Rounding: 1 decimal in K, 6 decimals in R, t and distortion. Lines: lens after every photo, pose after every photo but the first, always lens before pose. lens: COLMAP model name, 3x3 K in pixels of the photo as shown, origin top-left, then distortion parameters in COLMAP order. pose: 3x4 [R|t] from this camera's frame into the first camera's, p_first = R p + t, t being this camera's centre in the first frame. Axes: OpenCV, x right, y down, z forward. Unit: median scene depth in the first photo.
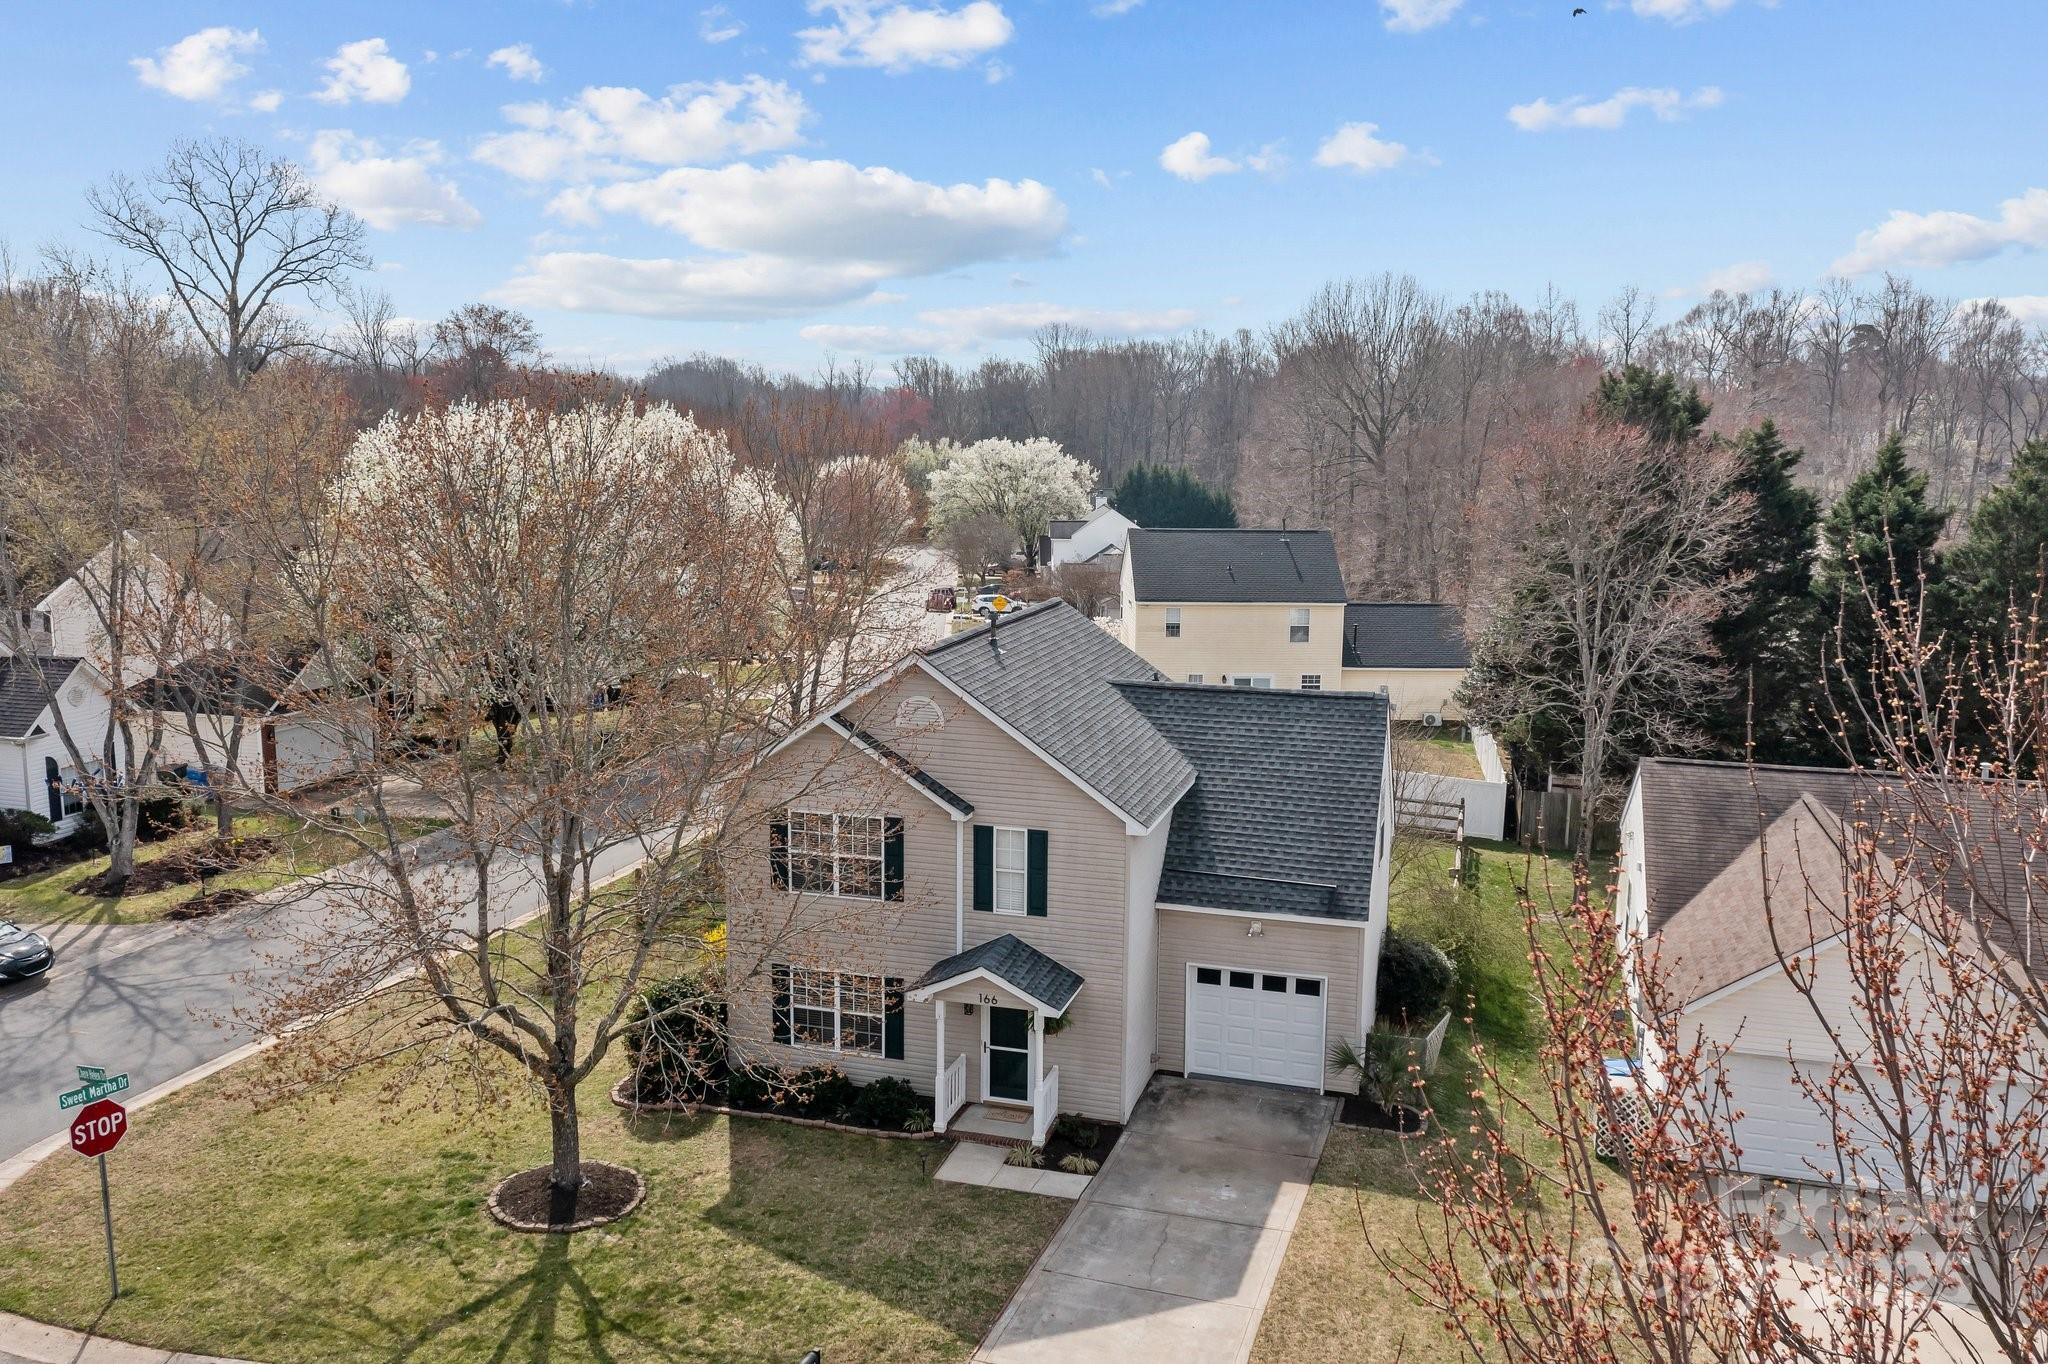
lens RADIAL K [[1615.3, 0, 1024.0], [0, 1615.3, 682.0], [0, 0, 1]] dist [-0.000561, -0.005443]
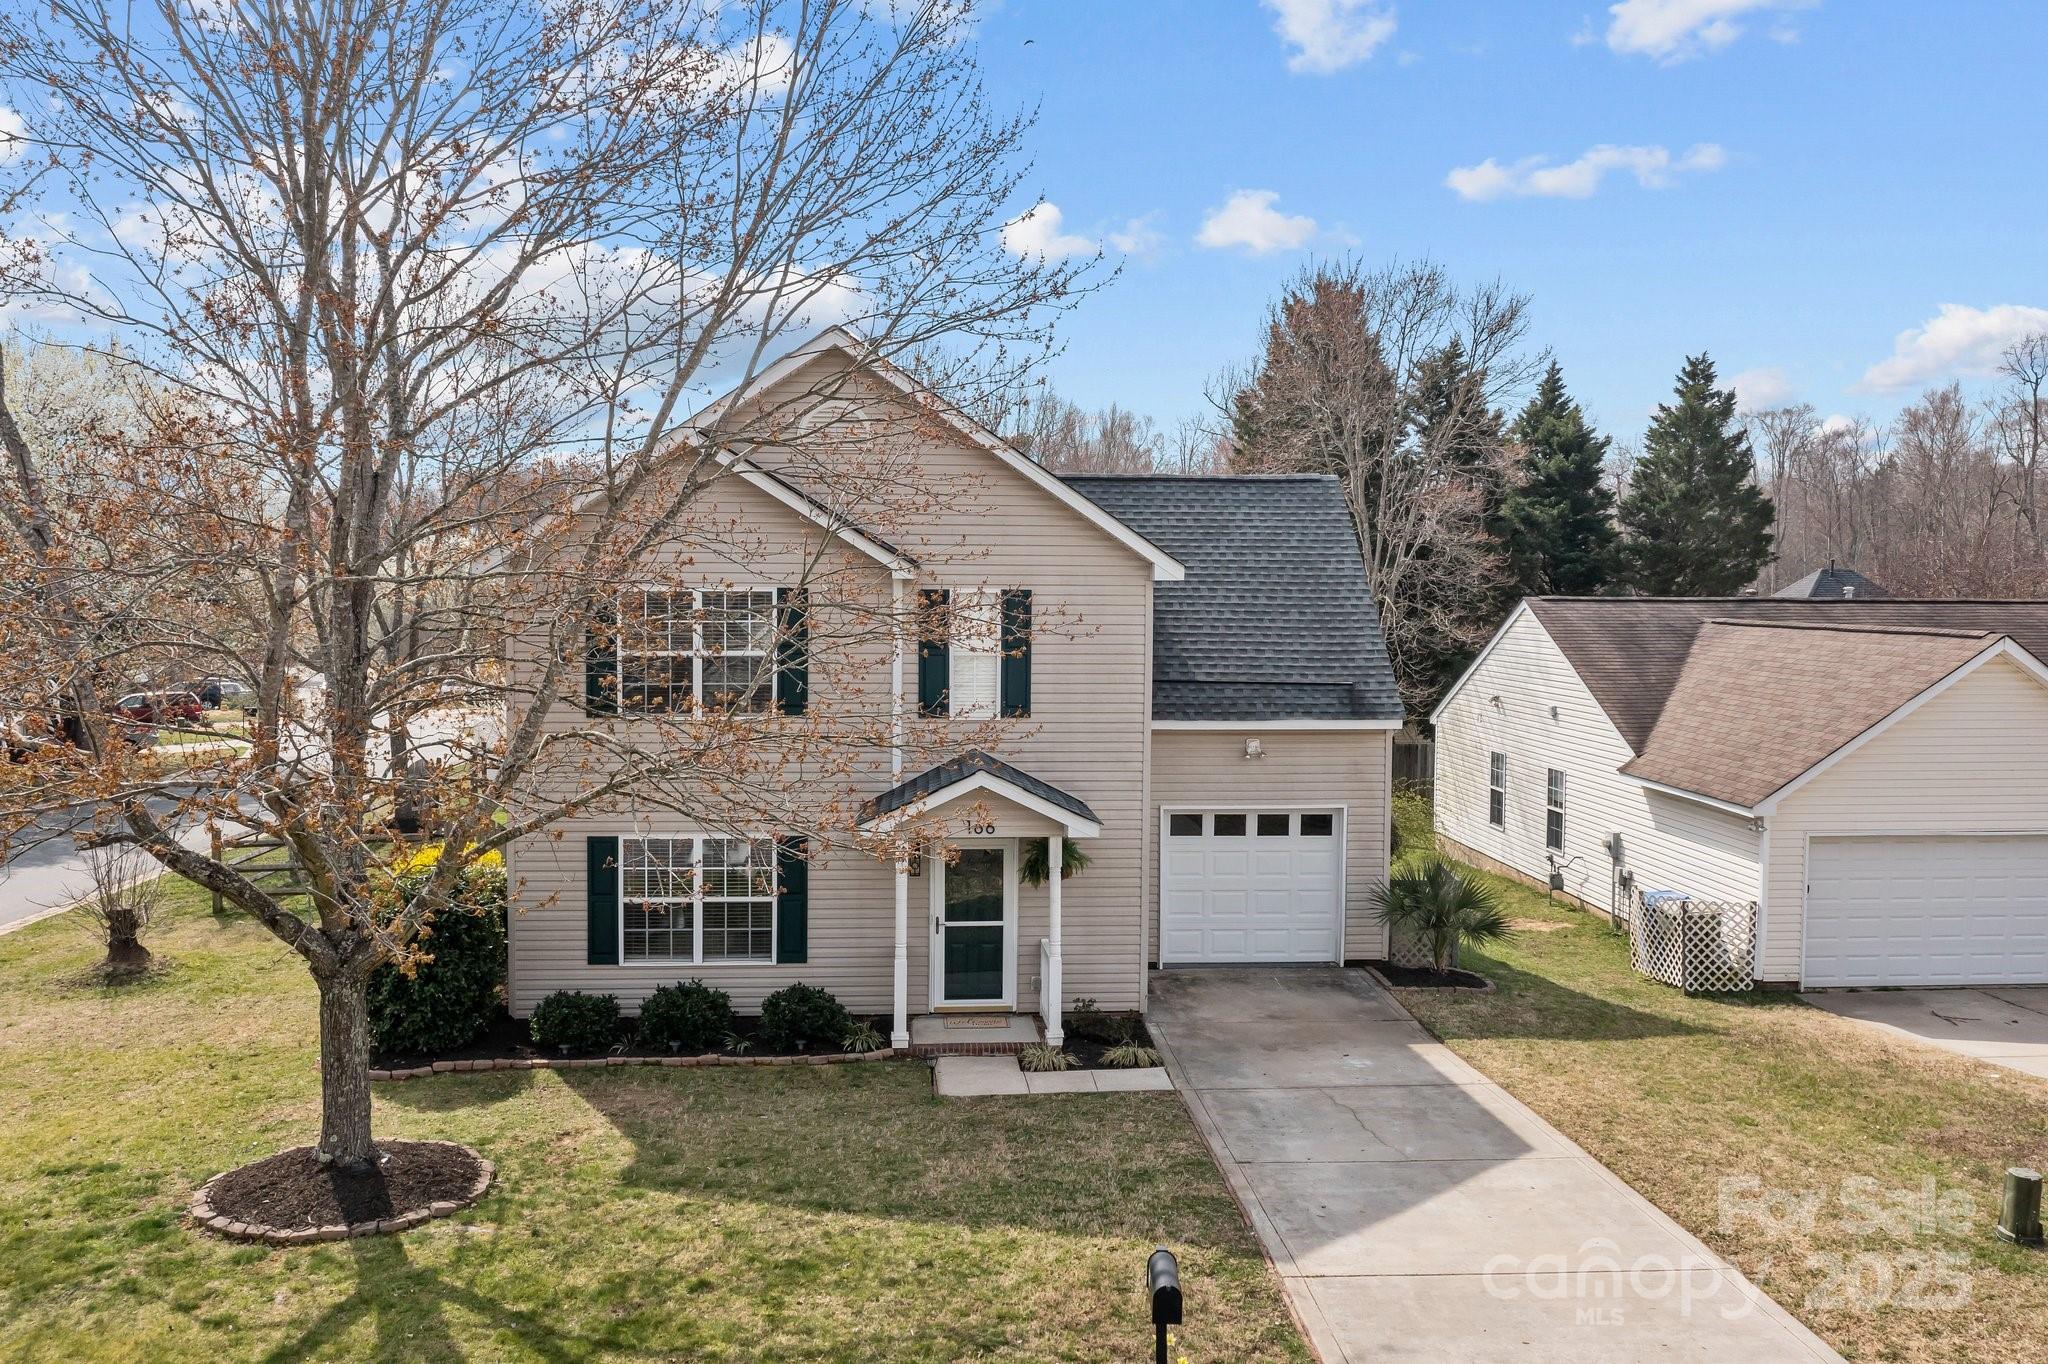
lens RADIAL K [[1615.3, 0, 1024.0], [0, 1615.3, 682.0], [0, 0, 1]] dist [-0.000561, -0.005443]
pose [[0.932302, -0.024991, 0.360817, -0.232580], [0.058643, 0.994854, -0.082617, 0.183006], [-0.356896, 0.098184, 0.928970, 0.348646]]
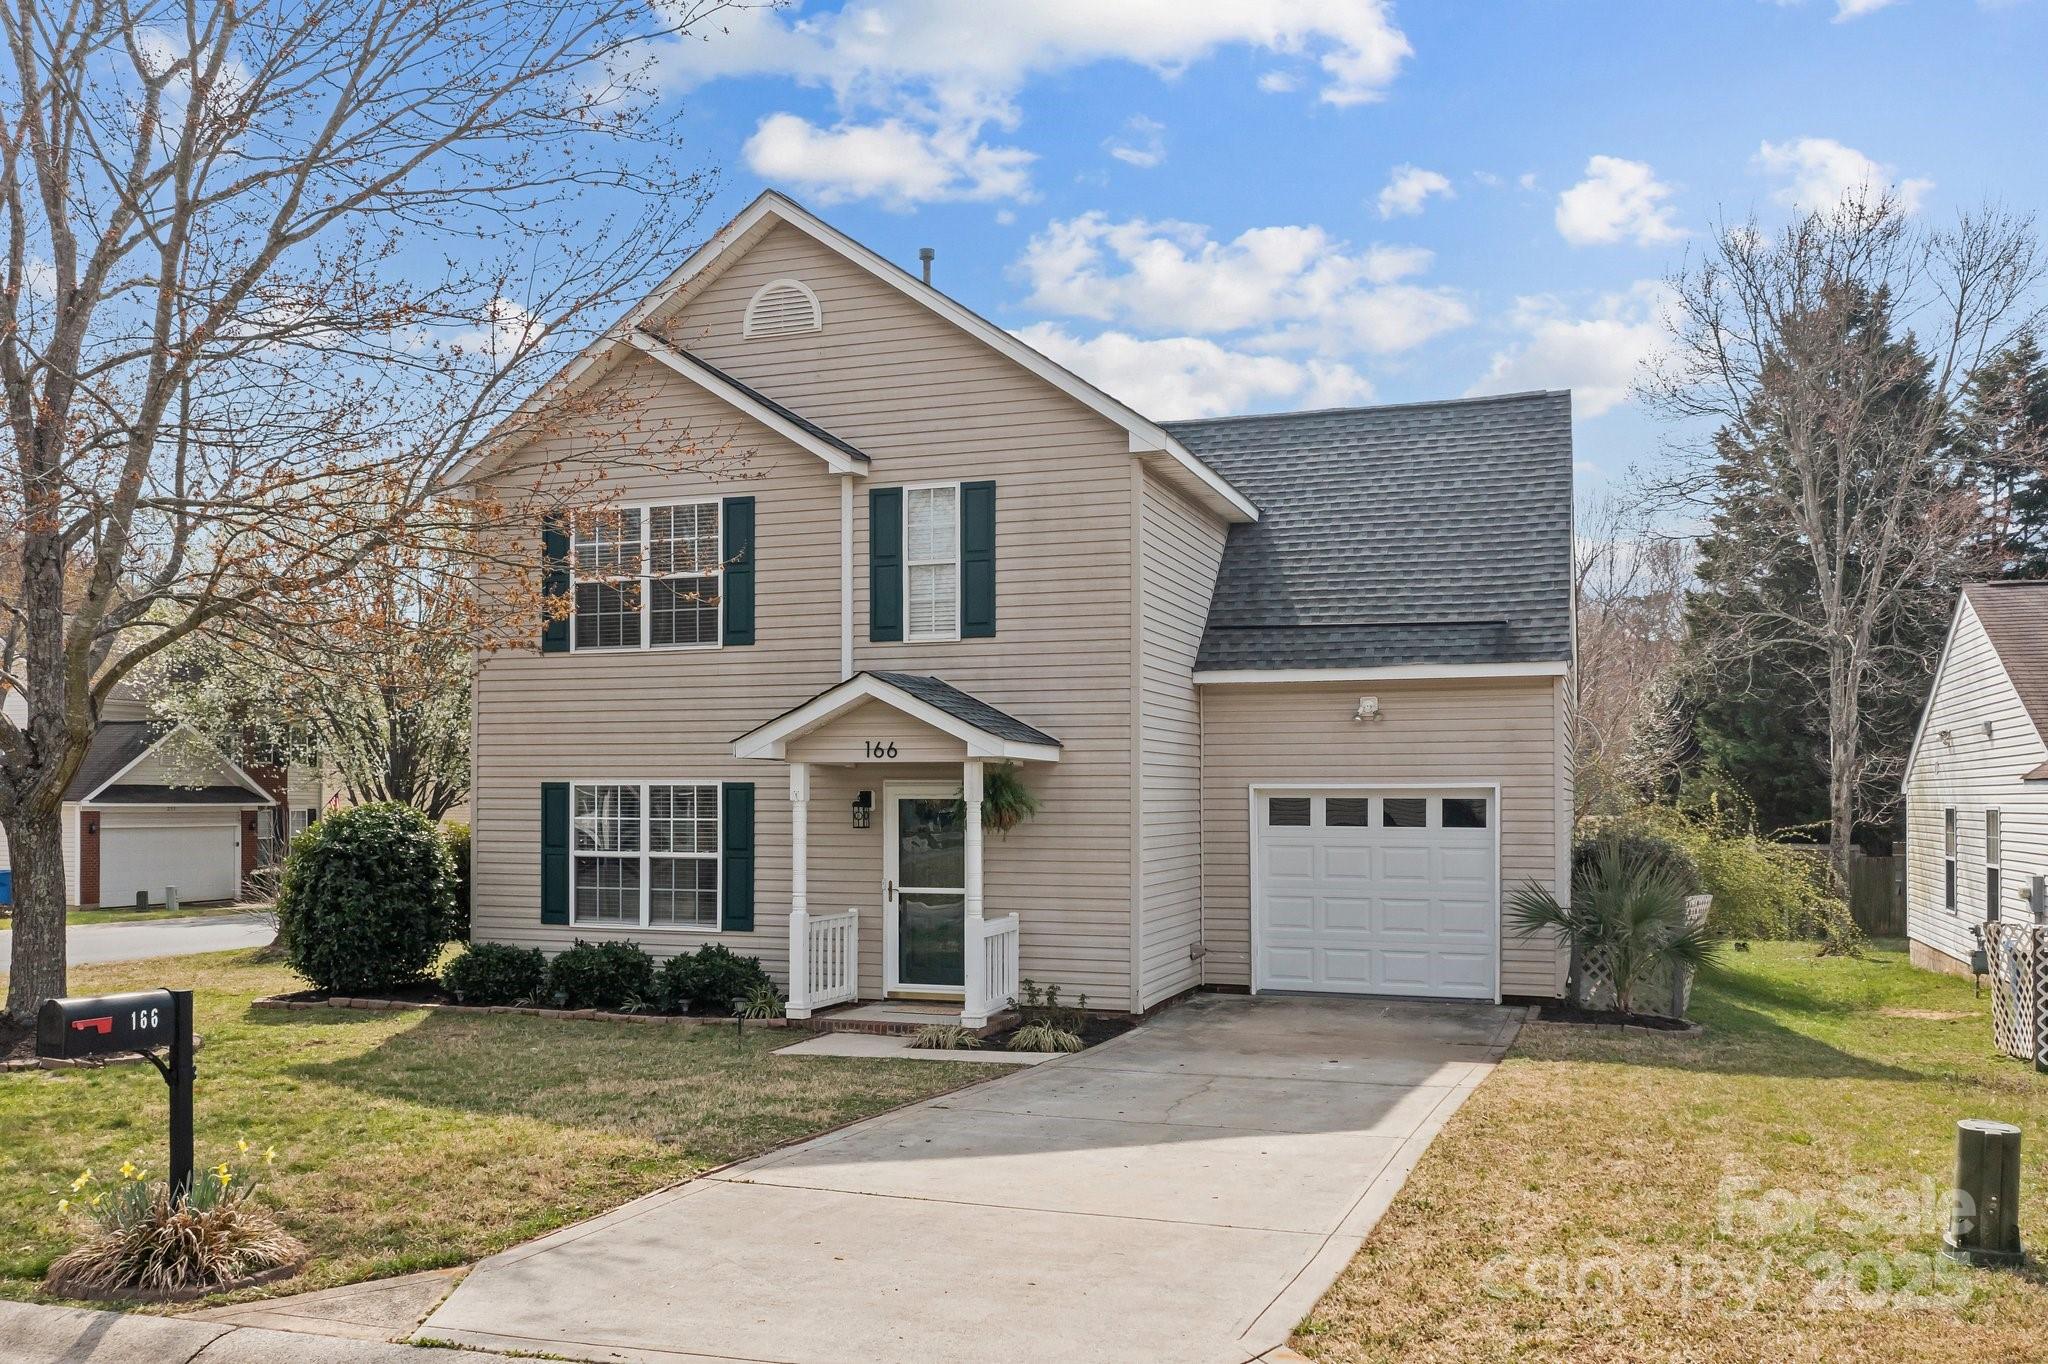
lens RADIAL K [[1659.9, 0, 1015.5], [0, 1659.9, 781.6], [0, 0, 1]] dist [-0.003969, -0.002987]
pose [[0.998778, -0.008179, -0.048731, 0.047974], [-0.000078, 0.985943, -0.167082, 0.285510], [0.049412, 0.166882, 0.984738, 0.428191]]
